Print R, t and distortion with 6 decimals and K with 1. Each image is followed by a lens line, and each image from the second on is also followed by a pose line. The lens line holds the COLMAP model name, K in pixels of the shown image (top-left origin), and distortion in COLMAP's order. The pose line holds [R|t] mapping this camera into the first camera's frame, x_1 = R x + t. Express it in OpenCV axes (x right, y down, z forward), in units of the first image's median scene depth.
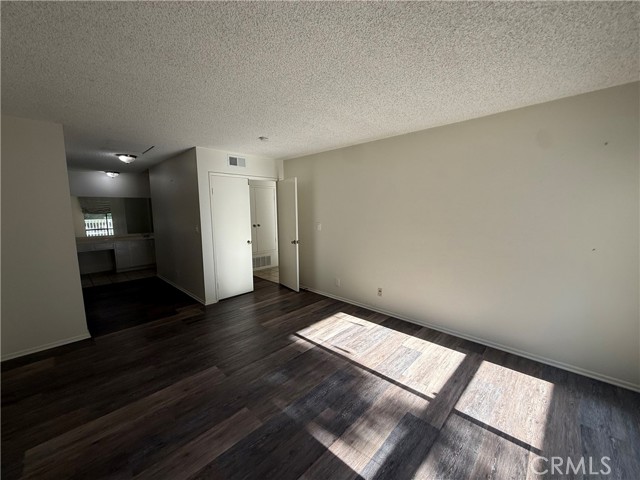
lens RADIAL K [[255.3, 0, 318.4], [0, 255.3, 239.0], [0, 0, 1]] dist [-0.001783, -0.000295]
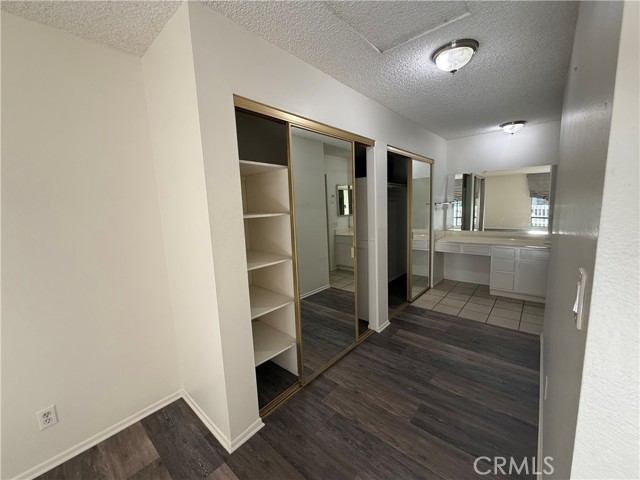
lens RADIAL K [[255.3, 0, 318.4], [0, 255.3, 239.0], [0, 0, 1]] dist [-0.001783, -0.000295]
pose [[0.050222, 0.144411, -0.988243, -0.534153], [-0.078802, 0.986979, 0.140221, -0.123579], [0.995624, 0.070834, 0.060947, 1.259764]]
